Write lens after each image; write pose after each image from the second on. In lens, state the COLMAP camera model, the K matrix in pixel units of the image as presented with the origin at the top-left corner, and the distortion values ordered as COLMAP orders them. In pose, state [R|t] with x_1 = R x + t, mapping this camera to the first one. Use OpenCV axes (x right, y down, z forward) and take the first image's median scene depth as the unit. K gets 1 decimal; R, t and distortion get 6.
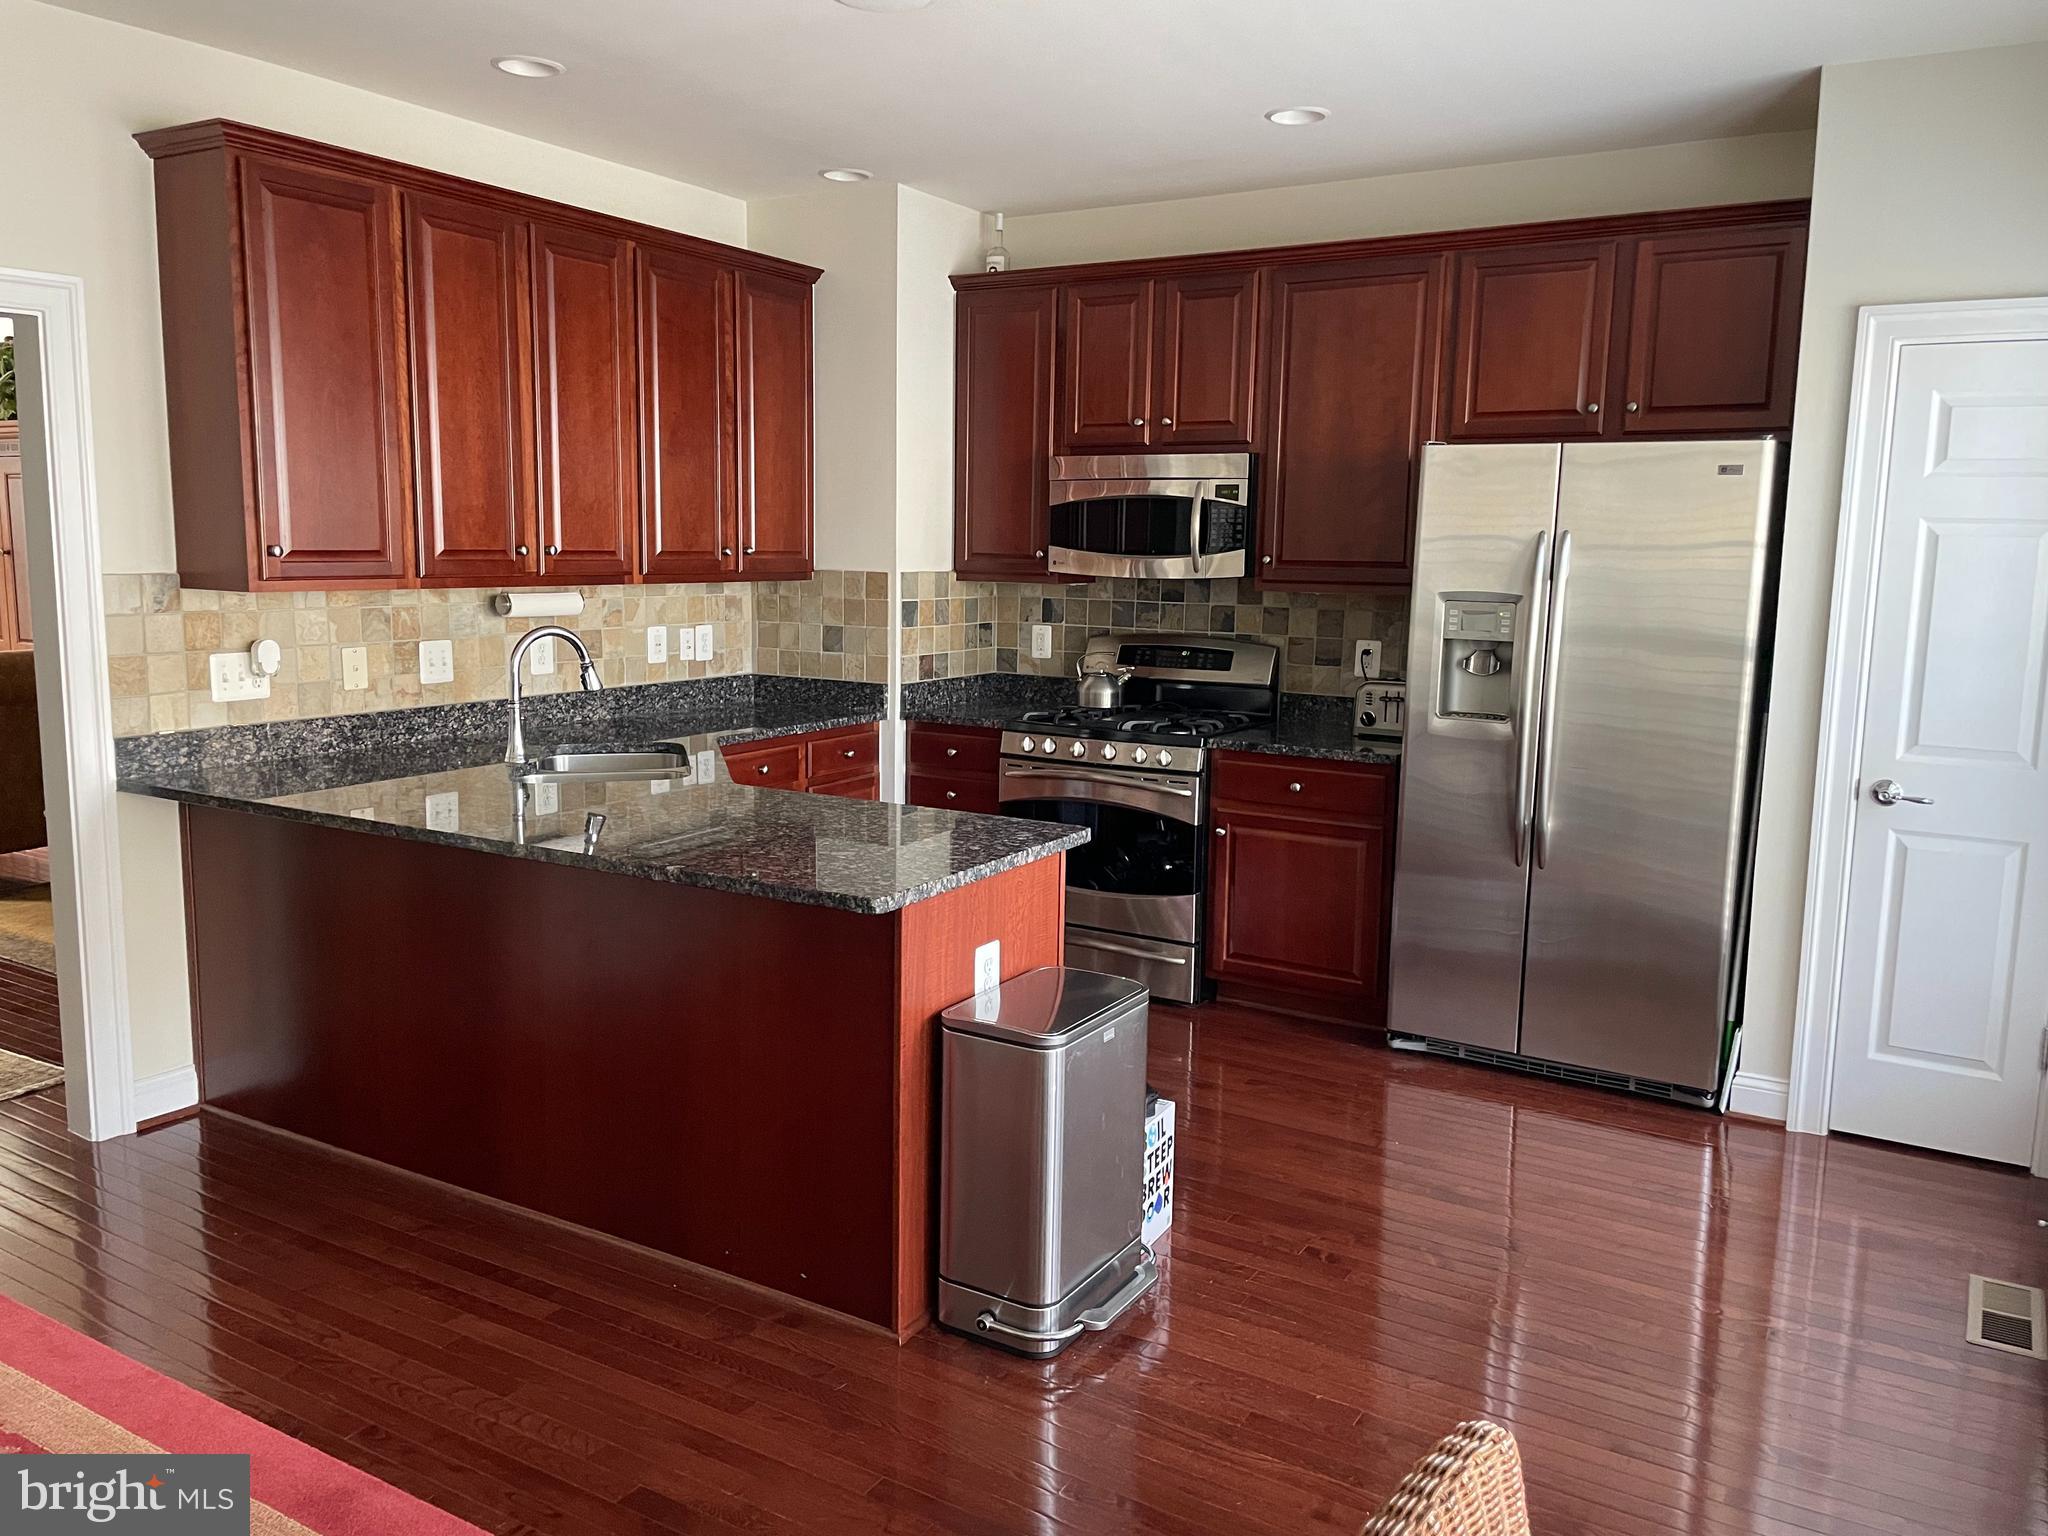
lens RADIAL K [[1550.7, 0, 1014.4], [0, 1550.7, 756.0], [0, 0, 1]] dist [0.103150, -0.121046]
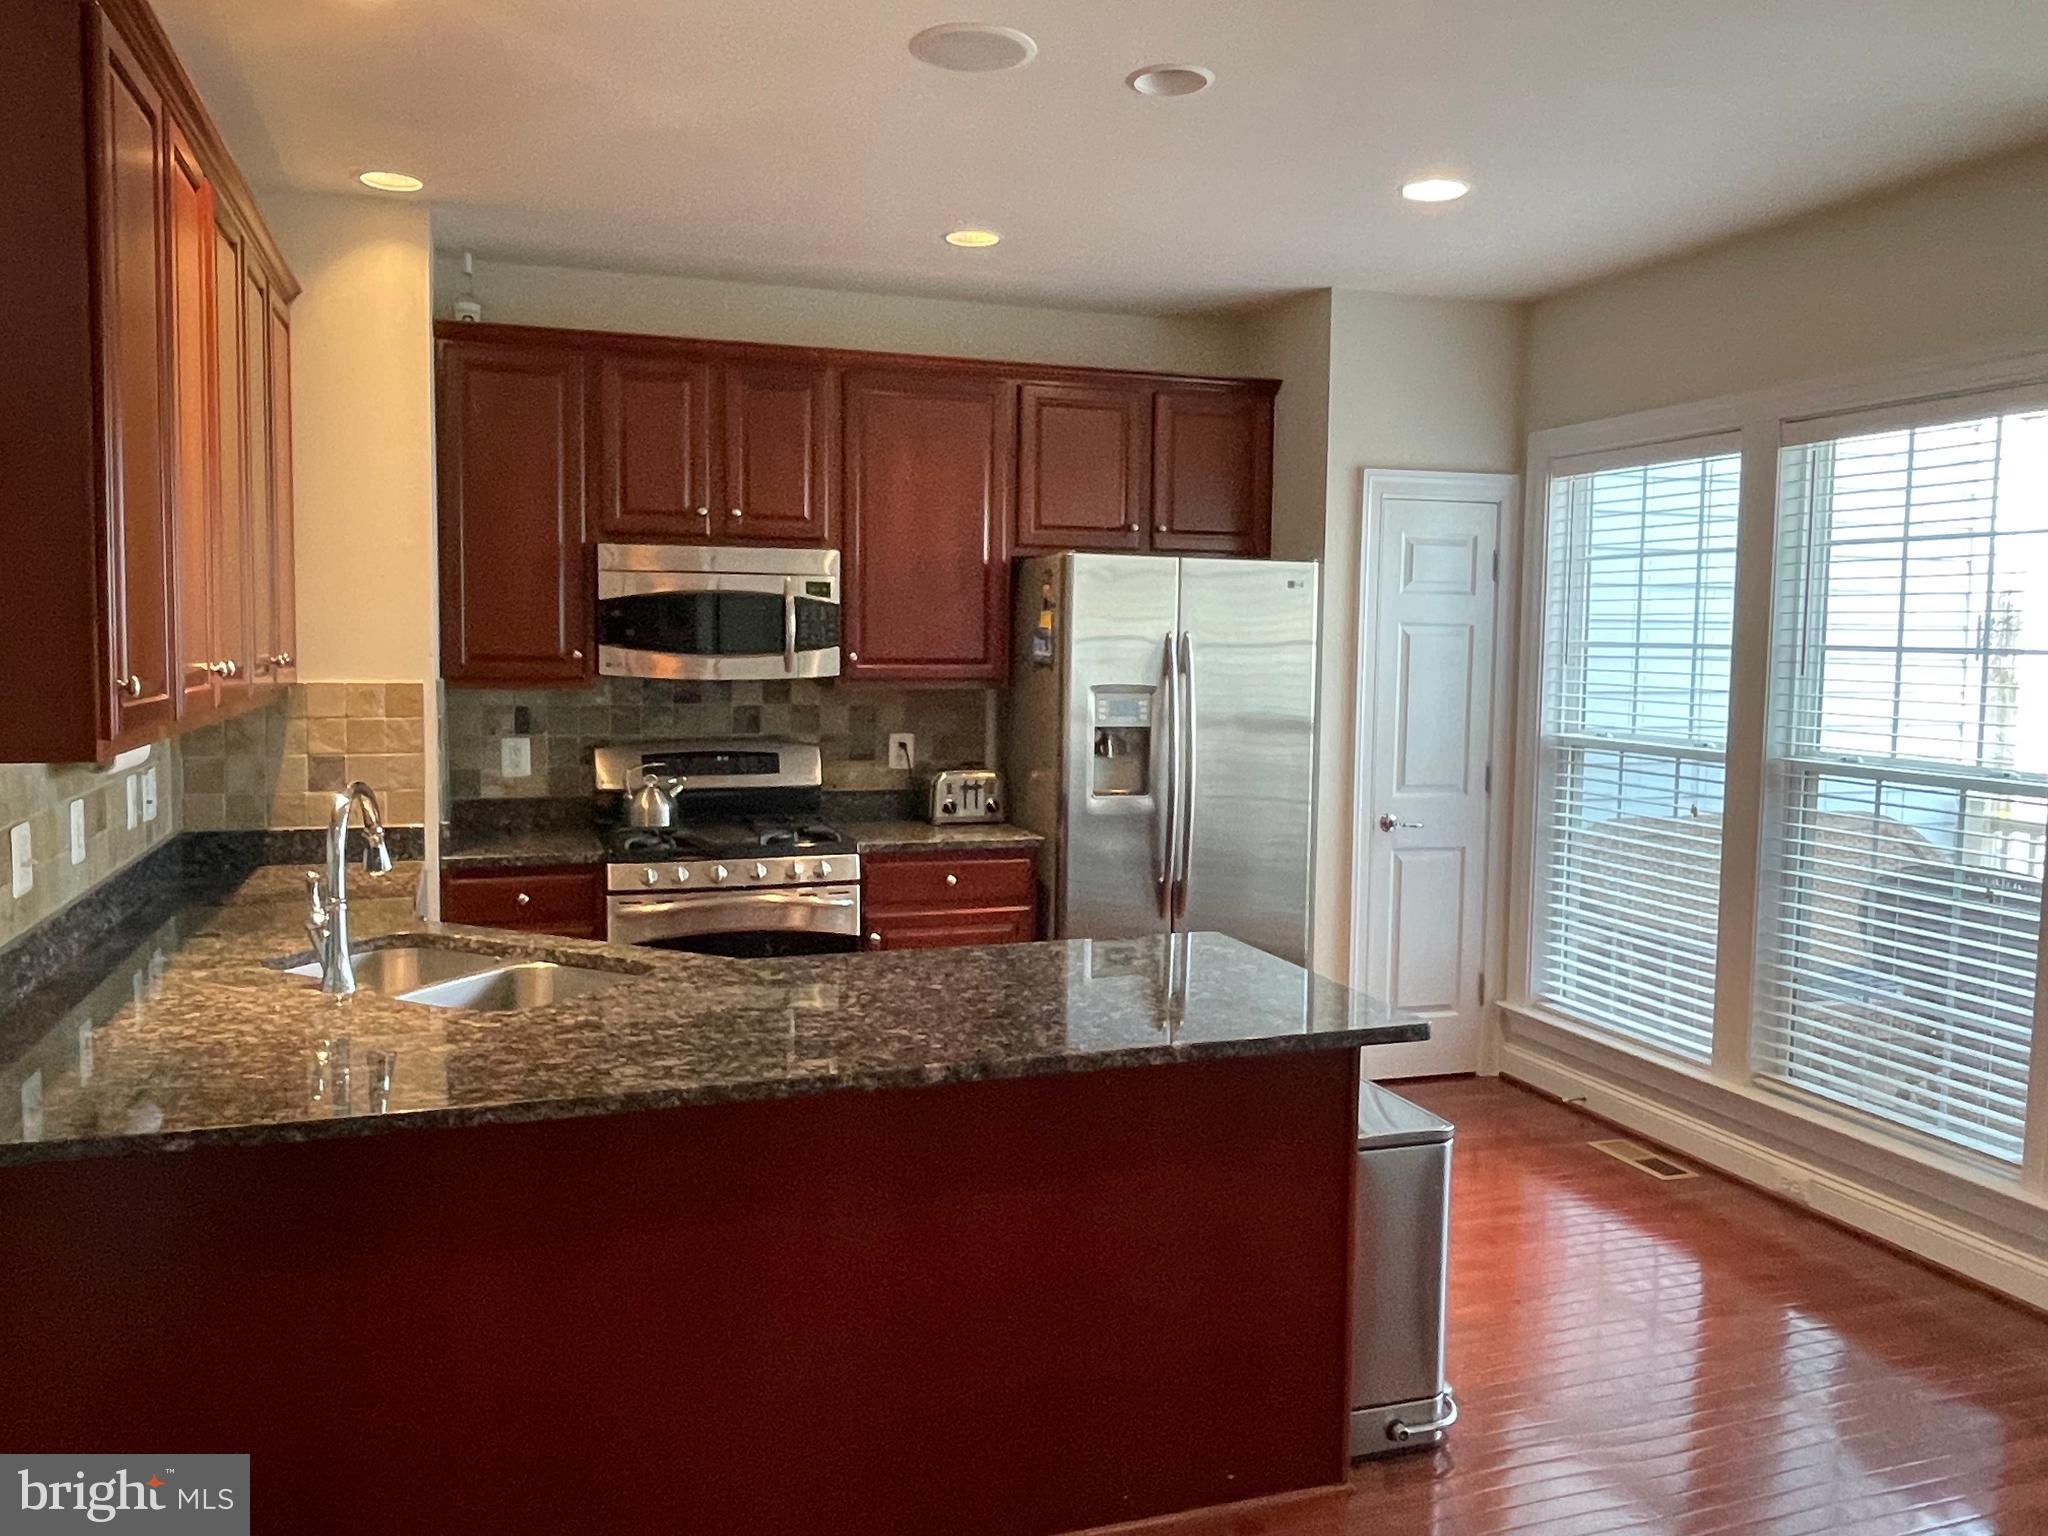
lens RADIAL K [[1531.0, 0, 999.5], [0, 1531.0, 753.5], [0, 0, 1]] dist [0.027251, -0.047221]
pose [[0.647953, -0.067897, 0.758648, -0.554863], [0.107067, 0.994249, -0.002462, -0.057065], [-0.754118, 0.082821, 0.651496, 0.323522]]
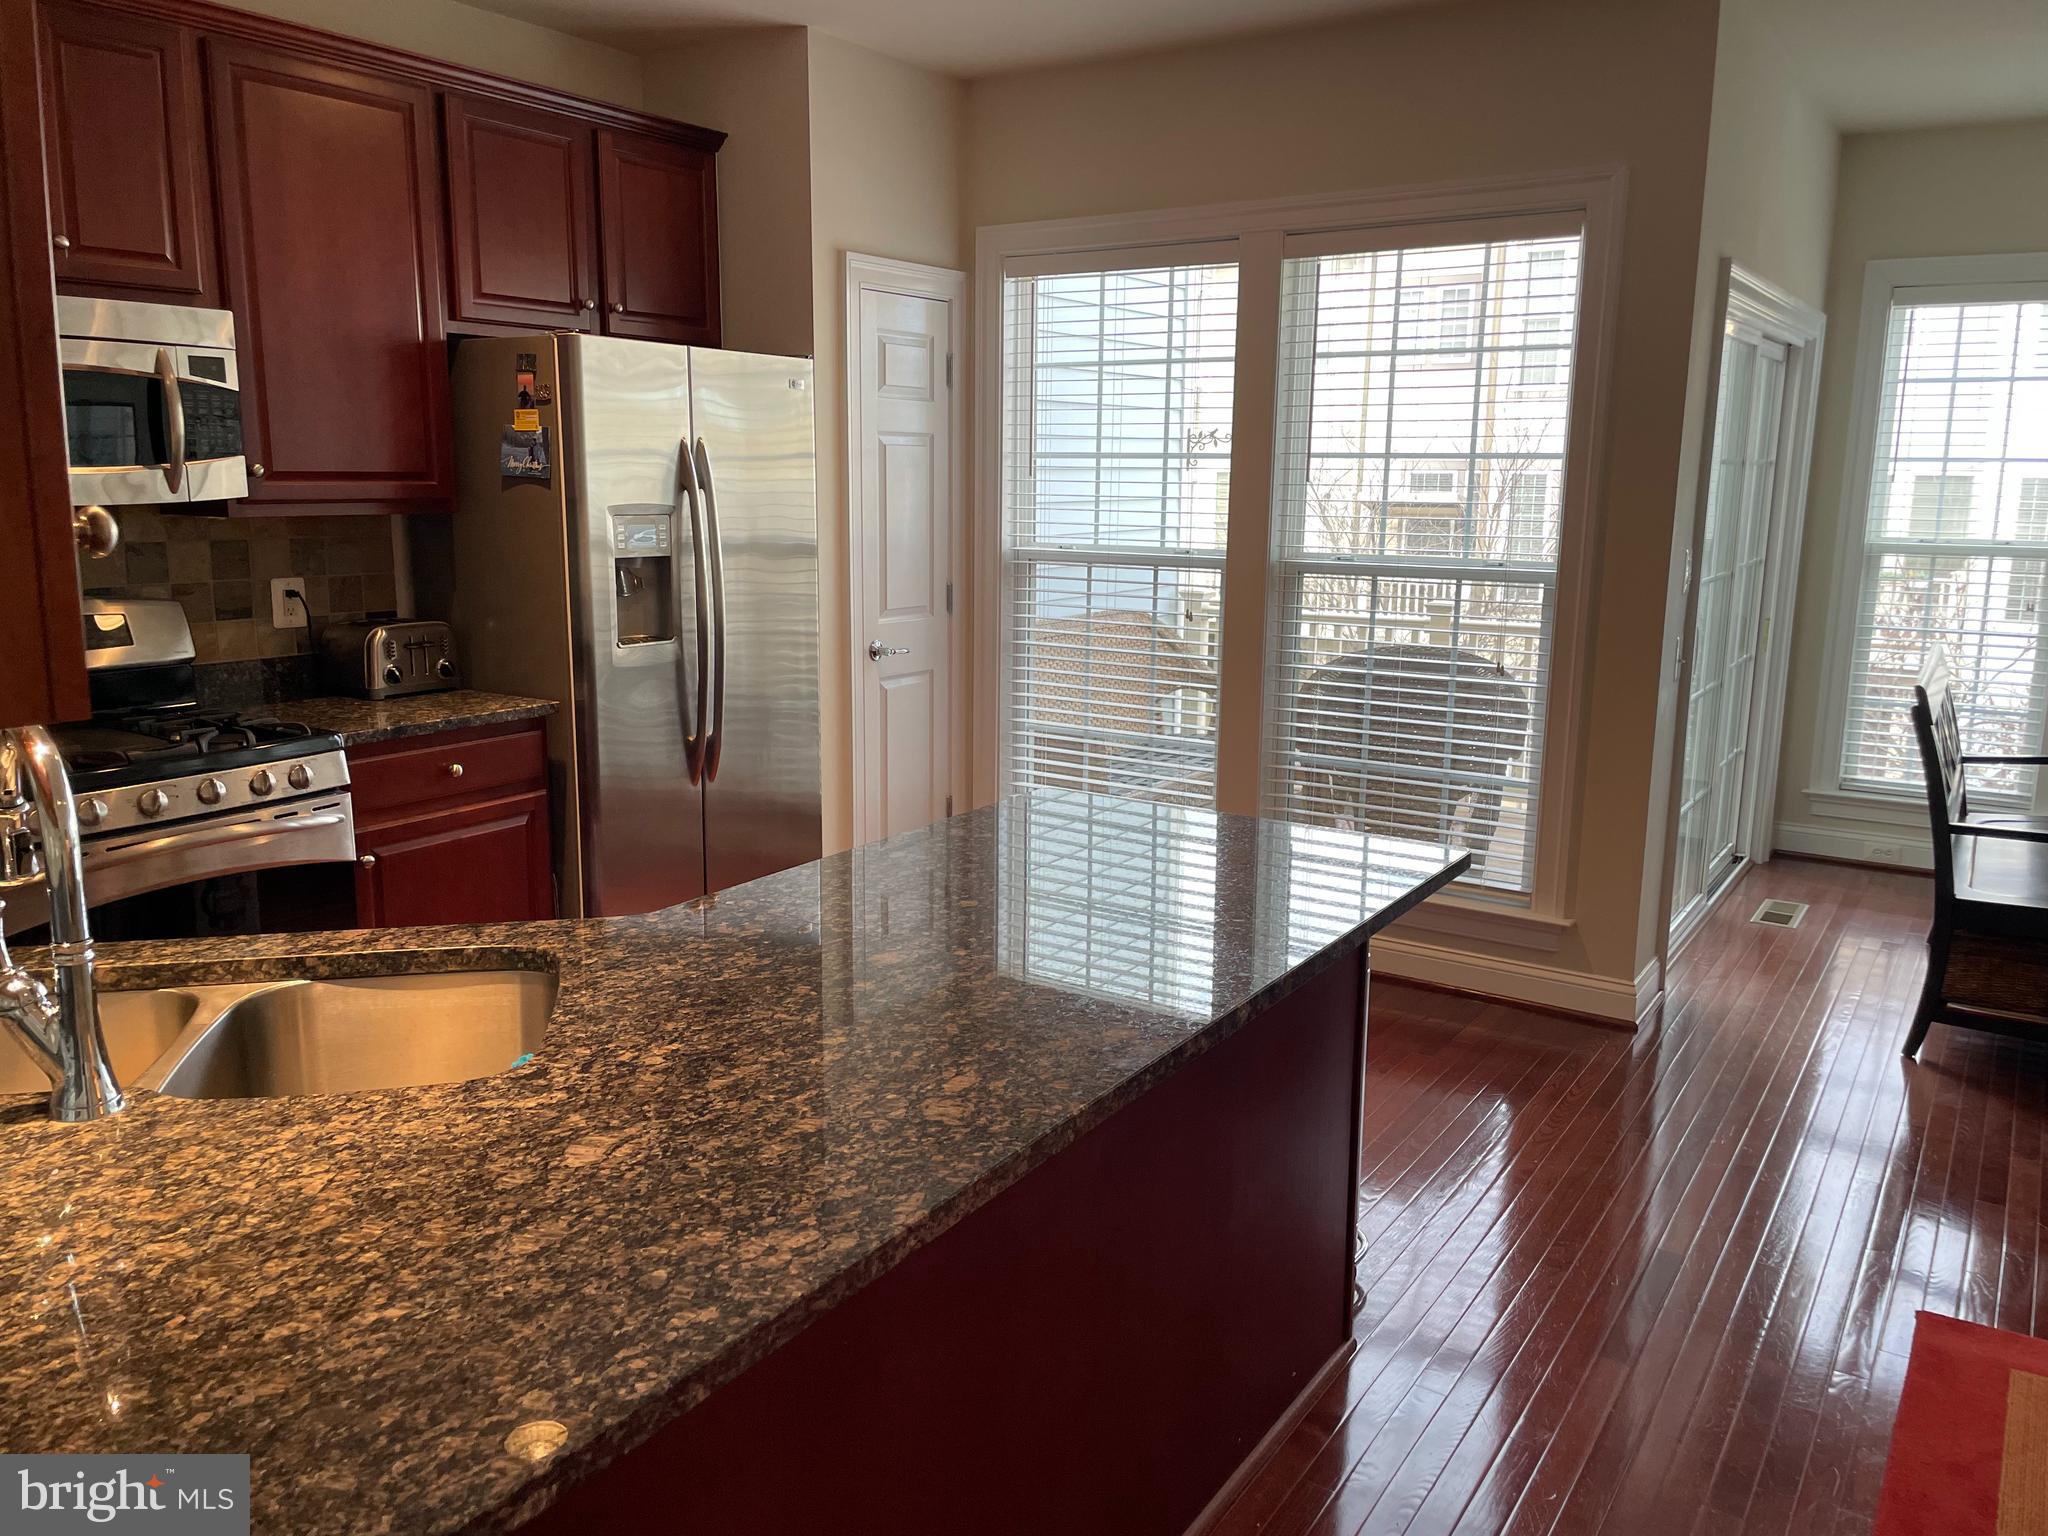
lens RADIAL K [[1550.7, 0, 1005.4], [0, 1550.7, 749.1], [0, 0, 1]] dist [0.103150, -0.121046]
pose [[0.044628, -0.196894, 0.979409, -0.567694], [0.134037, 0.972701, 0.189438, -0.101074], [-0.989971, 0.122823, 0.069800, 0.684067]]
